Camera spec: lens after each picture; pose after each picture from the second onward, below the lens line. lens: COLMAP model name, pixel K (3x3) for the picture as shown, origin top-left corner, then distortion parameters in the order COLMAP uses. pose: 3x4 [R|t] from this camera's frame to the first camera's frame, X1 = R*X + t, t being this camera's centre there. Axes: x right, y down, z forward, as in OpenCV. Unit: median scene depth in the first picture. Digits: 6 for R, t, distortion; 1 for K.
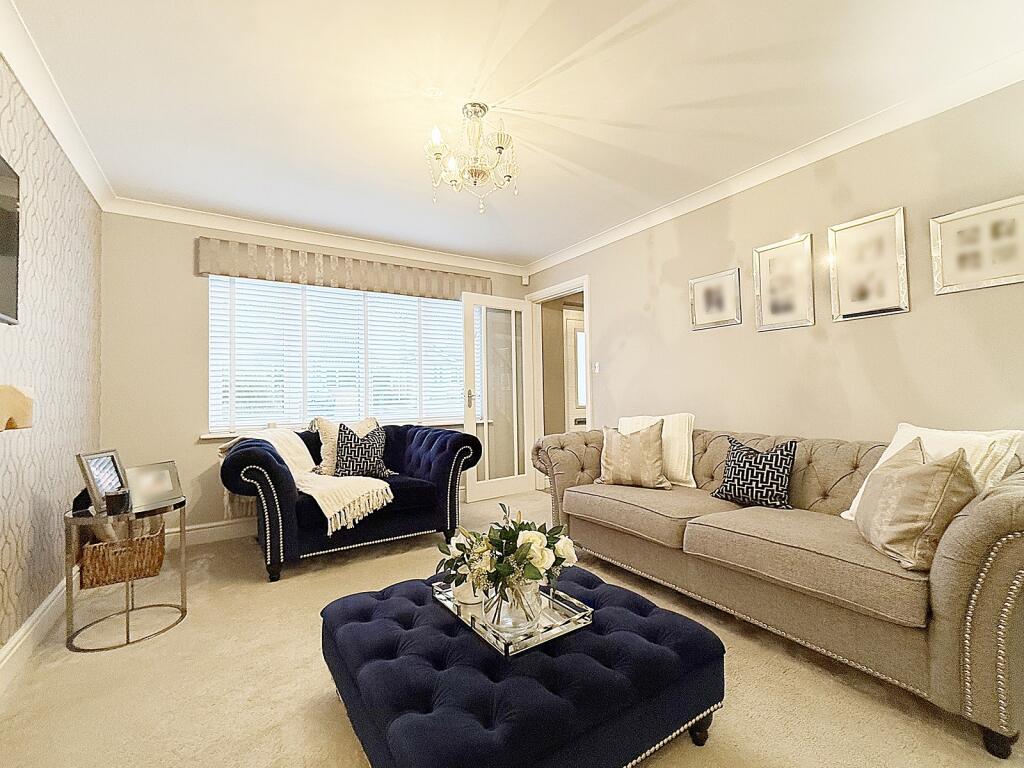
lens RADIAL K [[454.4, 0, 515.1], [0, 454.4, 381.9], [0, 0, 1]] dist [0.001885, -0.001084]
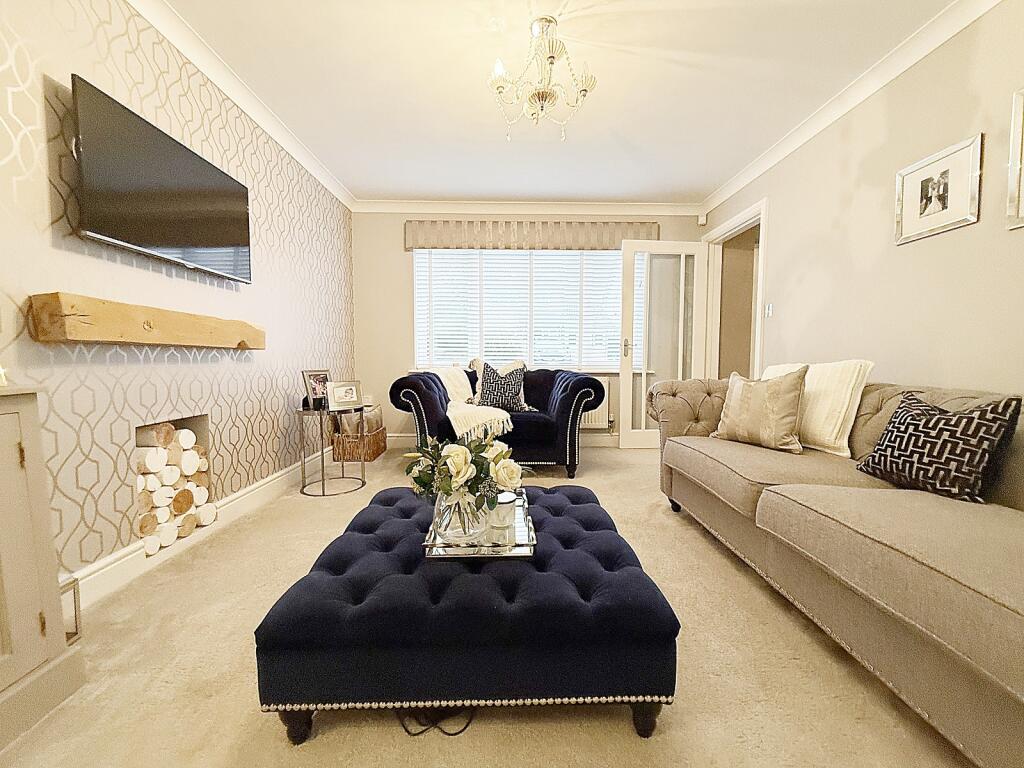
lens RADIAL K [[409.5, 0, 513.6], [0, 409.5, 384.5], [0, 0, 1]] dist [-0.002946, -0.000431]
pose [[0.844846, 0.053401, -0.532337, 0.281910], [-0.003533, 0.995541, 0.094261, 0.052240], [0.534997, -0.077755, 0.841268, 0.151878]]
